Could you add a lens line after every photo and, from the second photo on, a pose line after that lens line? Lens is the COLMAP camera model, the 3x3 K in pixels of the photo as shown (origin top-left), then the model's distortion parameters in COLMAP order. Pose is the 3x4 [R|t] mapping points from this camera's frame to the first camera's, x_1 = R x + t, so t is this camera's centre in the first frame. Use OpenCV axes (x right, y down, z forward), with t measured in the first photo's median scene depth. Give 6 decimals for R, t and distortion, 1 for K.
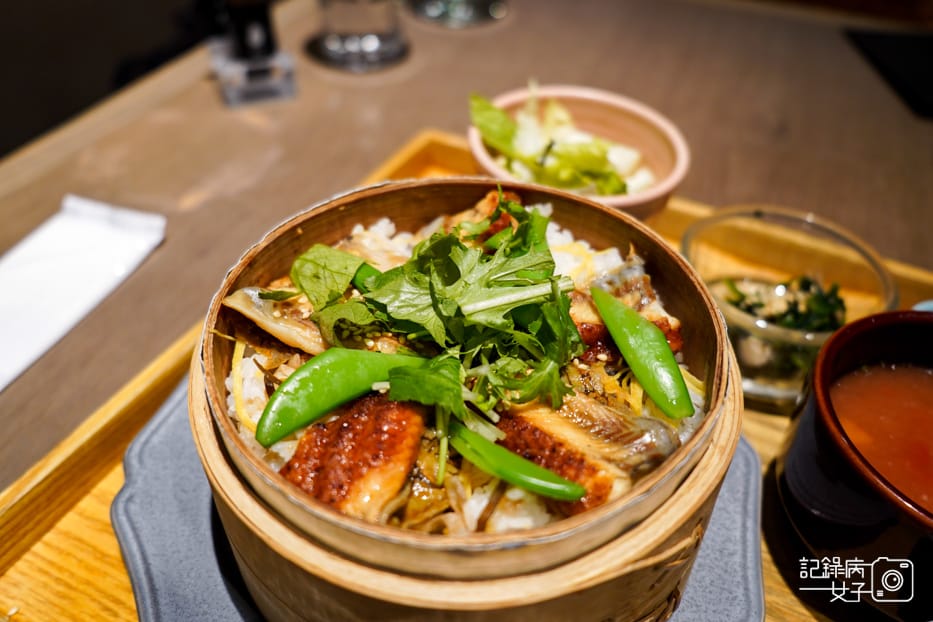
lens RADIAL K [[777.4, 0, 445.4], [0, 777.4, 307.8], [0, 0, 1]] dist [-0.019359, 0.000349]
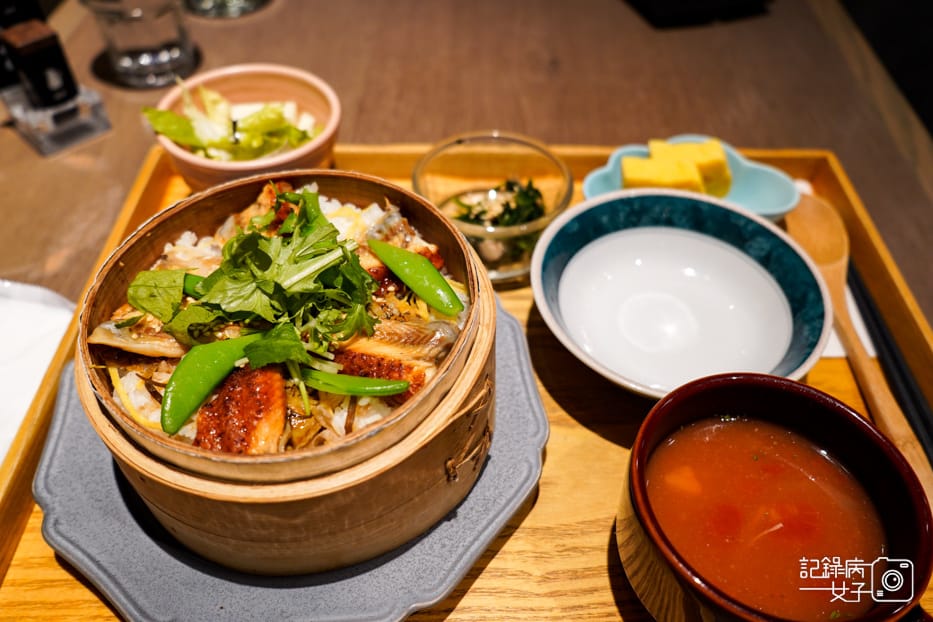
lens RADIAL K [[836.2, 0, 466.5], [0, 836.2, 311.0], [0, 0, 1]] dist [-0.004379, 0.001233]
pose [[0.909701, -0.313062, 0.272830, -0.088748], [0.284188, 0.948393, 0.140672, -0.068267], [-0.302789, -0.050435, 0.951722, -0.431602]]
